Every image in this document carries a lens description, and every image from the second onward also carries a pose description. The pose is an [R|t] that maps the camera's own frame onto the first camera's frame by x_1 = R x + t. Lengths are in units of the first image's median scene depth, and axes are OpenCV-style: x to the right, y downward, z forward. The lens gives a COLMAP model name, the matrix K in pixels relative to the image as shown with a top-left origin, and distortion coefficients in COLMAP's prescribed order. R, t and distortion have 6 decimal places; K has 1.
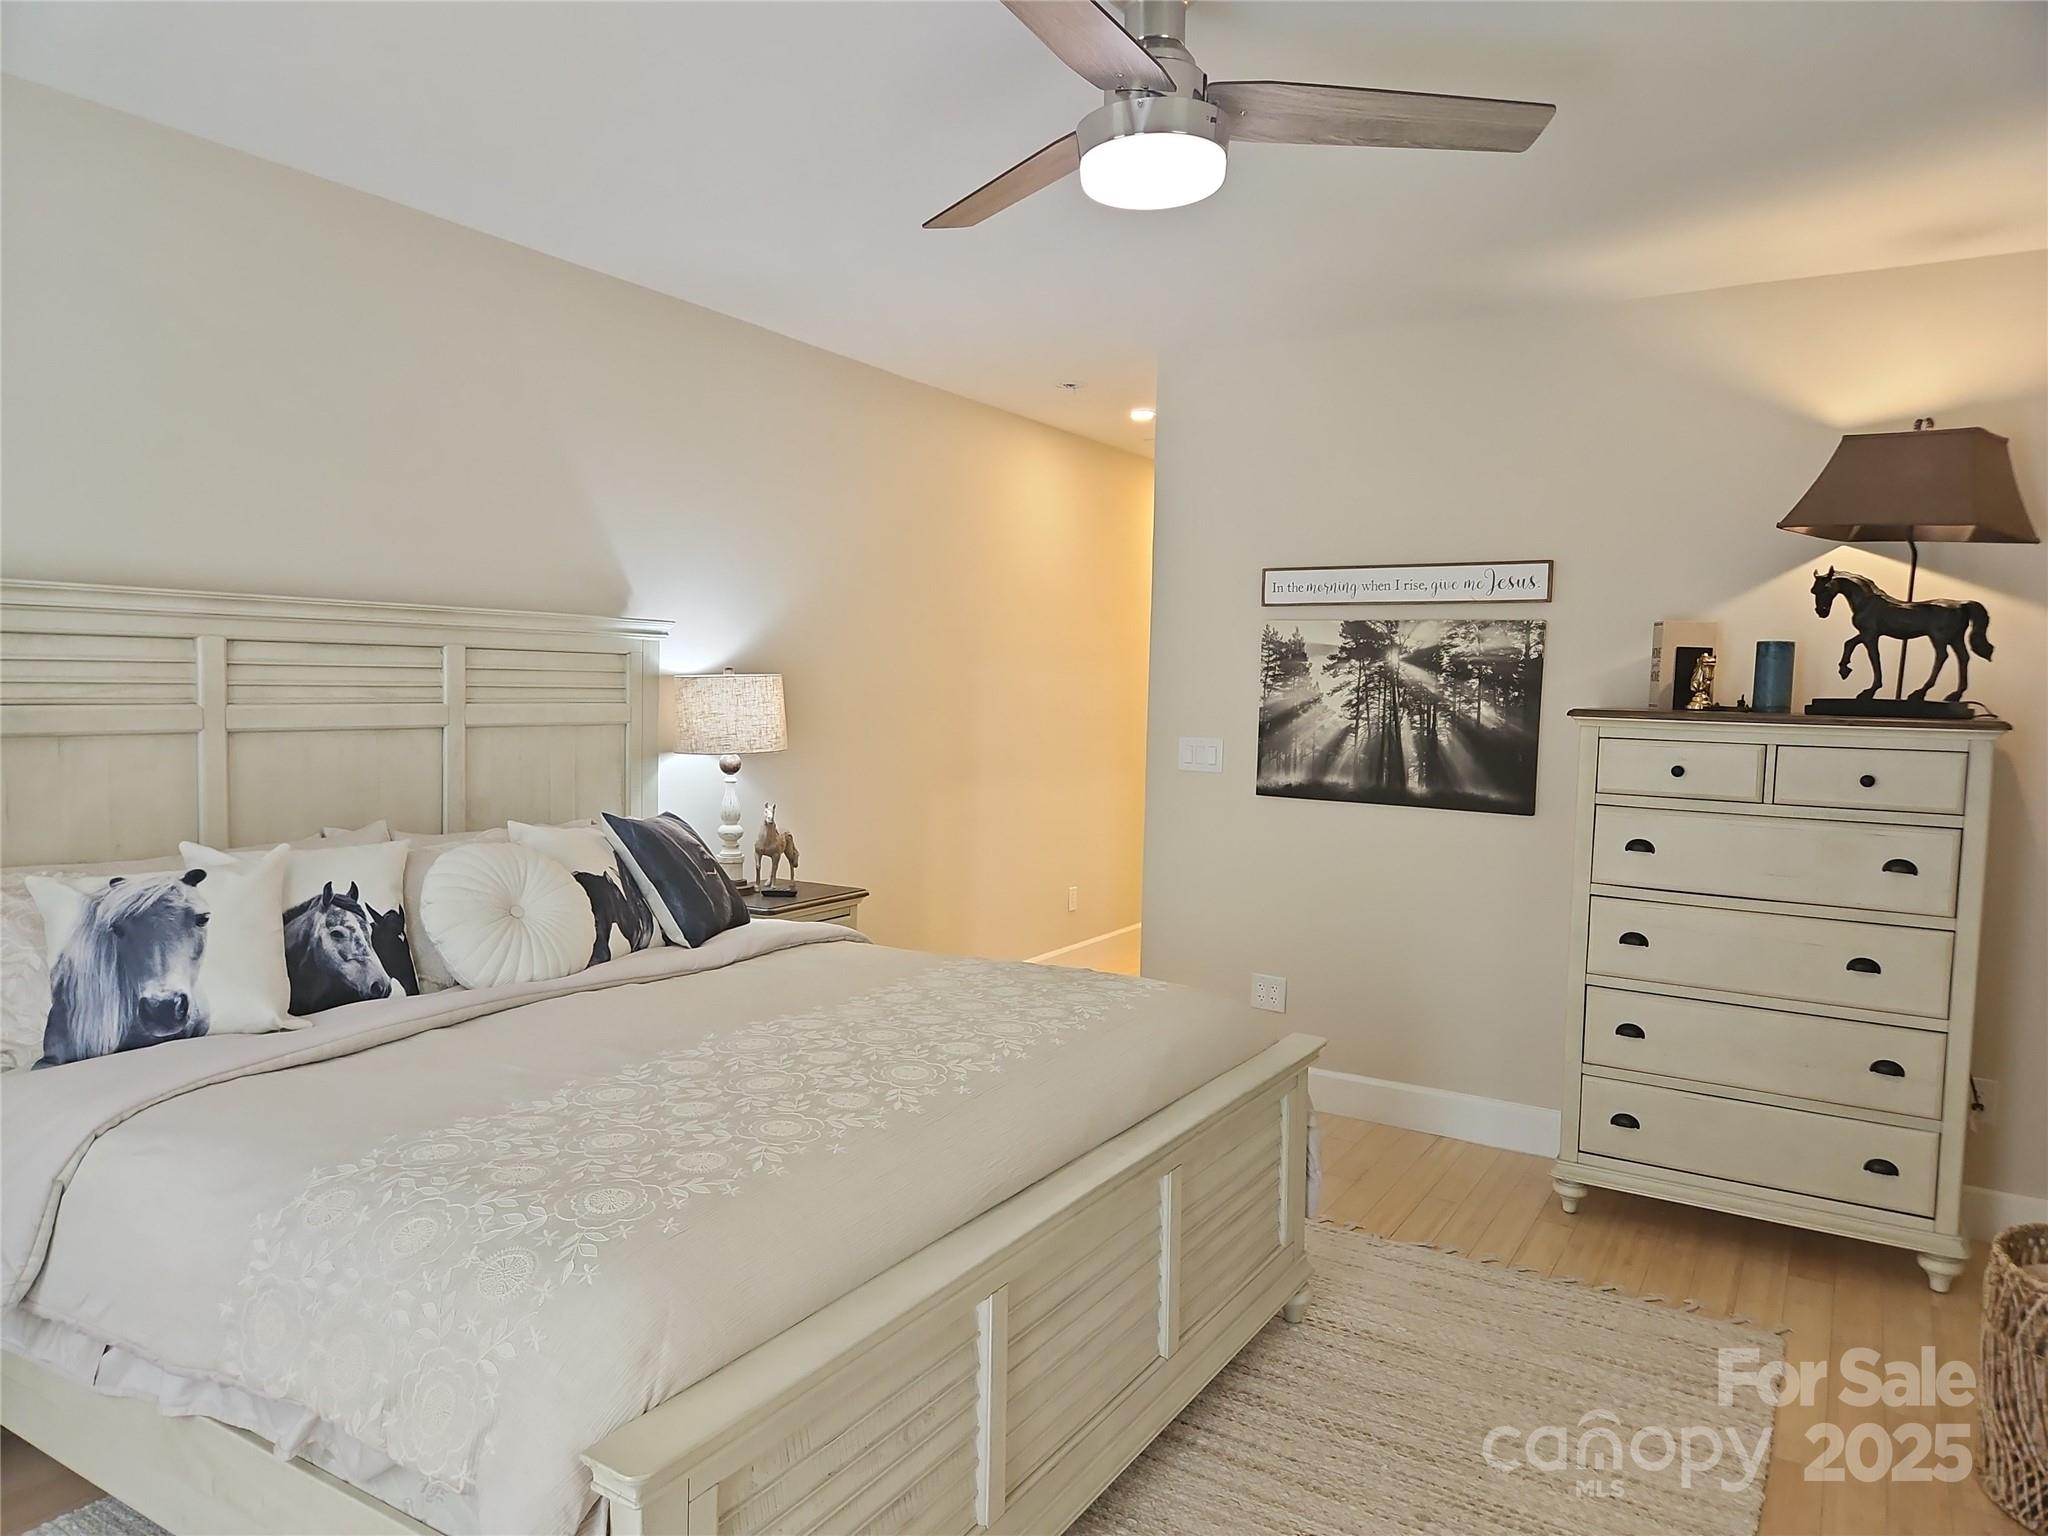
lens RADIAL K [[1384.3, 0, 1017.5], [0, 1384.3, 773.3], [0, 0, 1]] dist [0.085798, -0.070081]
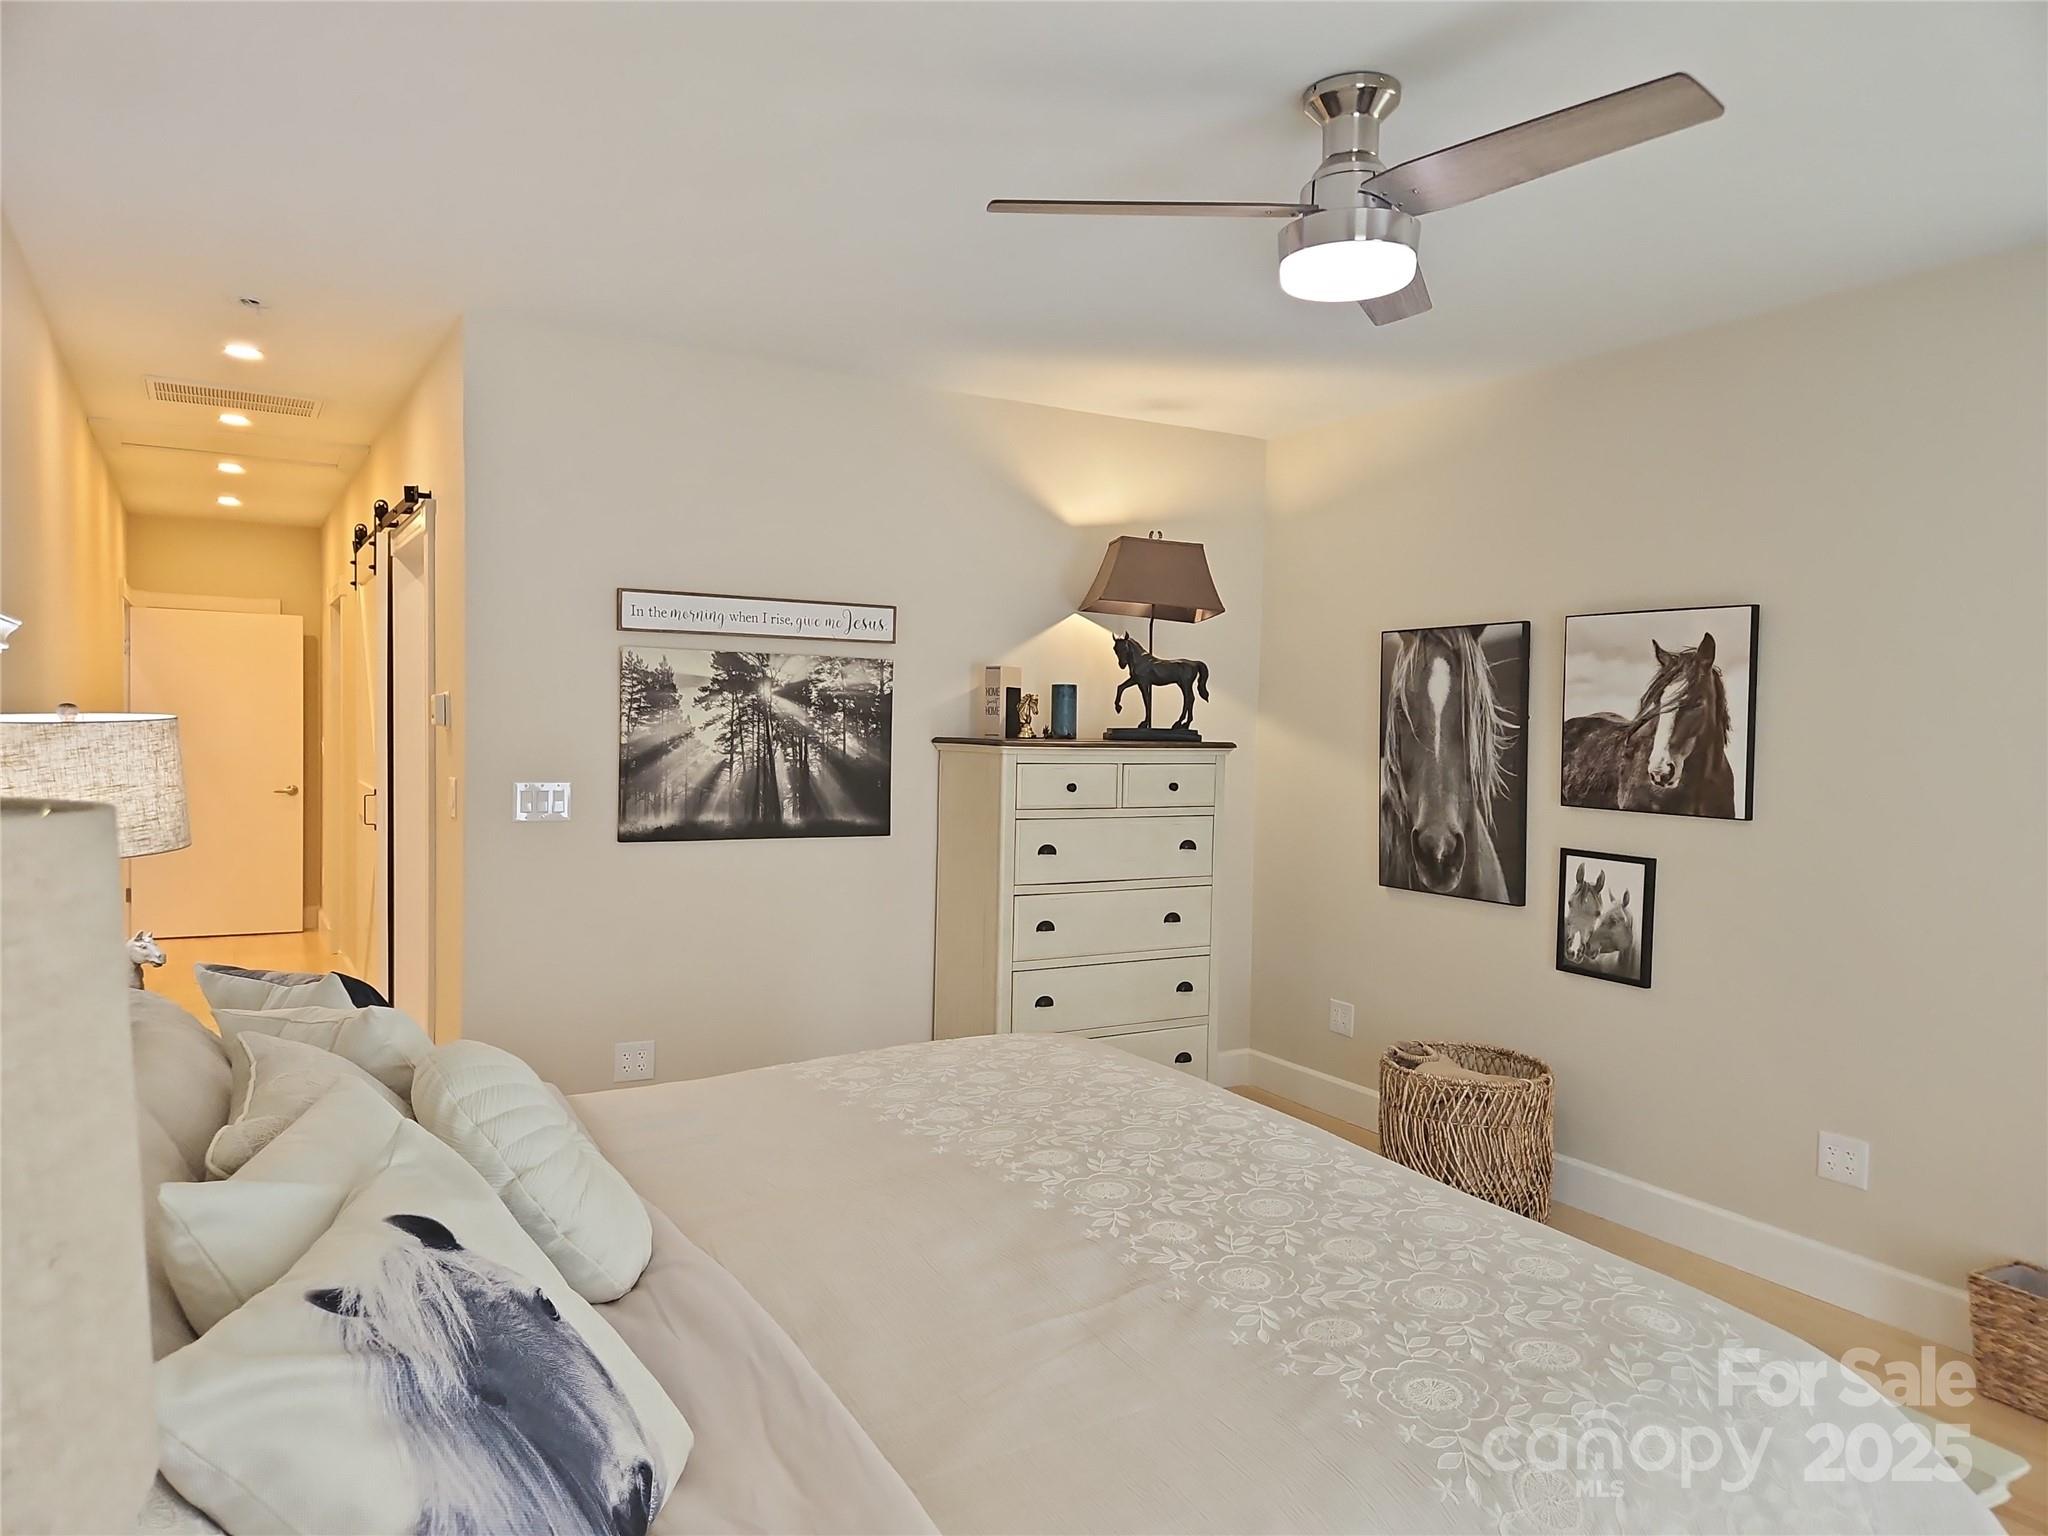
lens RADIAL K [[1384.3, 0, 1017.5], [0, 1384.3, 773.3], [0, 0, 1]] dist [0.085798, -0.070081]
pose [[0.453303, -0.049214, 0.889997, -0.535604], [0.054664, 0.998130, 0.027351, -0.041497], [-0.889679, 0.036252, 0.455146, 0.390791]]
